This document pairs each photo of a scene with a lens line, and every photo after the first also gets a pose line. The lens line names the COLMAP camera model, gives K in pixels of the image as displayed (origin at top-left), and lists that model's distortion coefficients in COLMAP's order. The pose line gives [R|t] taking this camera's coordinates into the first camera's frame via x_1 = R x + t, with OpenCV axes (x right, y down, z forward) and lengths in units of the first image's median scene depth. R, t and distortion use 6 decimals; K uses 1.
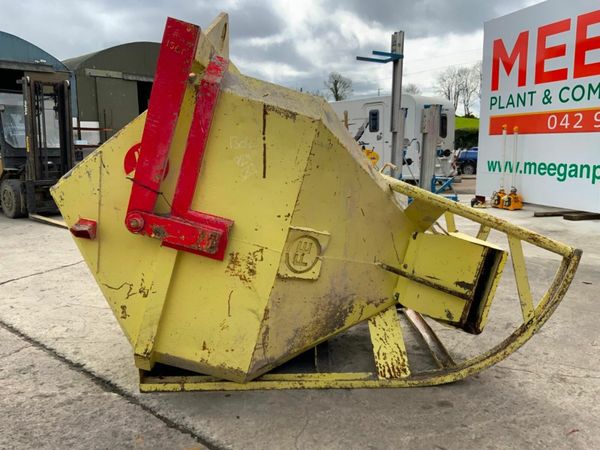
lens RADIAL K [[496.7, 0, 300.0], [0, 496.7, 225.0], [0, 0, 1]] dist [0.090547, -0.164475]
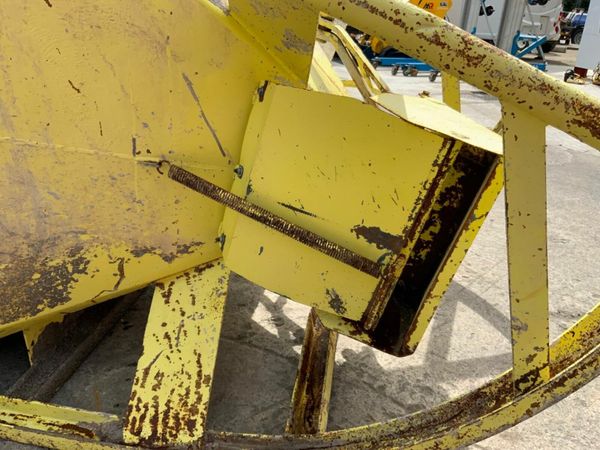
lens RADIAL K [[496.7, 0, 300.0], [0, 496.7, 225.0], [0, 0, 1]] dist [0.090547, -0.164475]
pose [[0.983080, 0.115442, -0.142222, 0.338301], [-0.075549, 0.962833, 0.259316, 0.020223], [0.166872, -0.244184, 0.955263, 0.669729]]
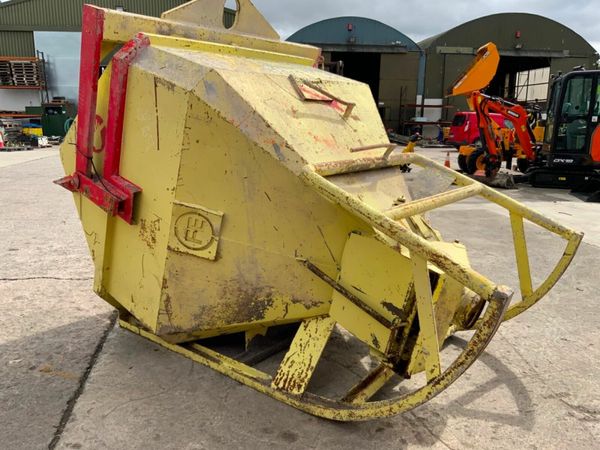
lens RADIAL K [[496.7, 0, 300.0], [0, 496.7, 225.0], [0, 0, 1]] dist [0.090547, -0.164475]
pose [[0.762194, 0.145416, -0.630805, 0.713351], [-0.117615, 0.989333, 0.085952, -0.056348], [0.636574, 0.008680, 0.771167, 0.343952]]
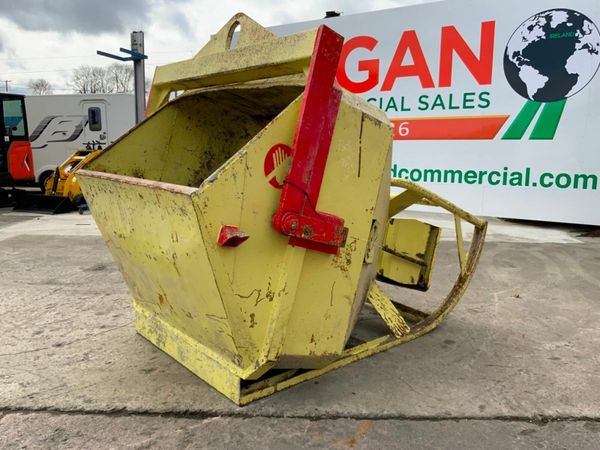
lens RADIAL K [[496.7, 0, 300.0], [0, 496.7, 225.0], [0, 0, 1]] dist [0.090547, -0.164475]
pose [[0.770792, -0.079708, 0.632081, -0.784423], [0.082047, 0.996300, 0.025586, -0.022358], [-0.631782, 0.032139, 0.774480, 0.183261]]
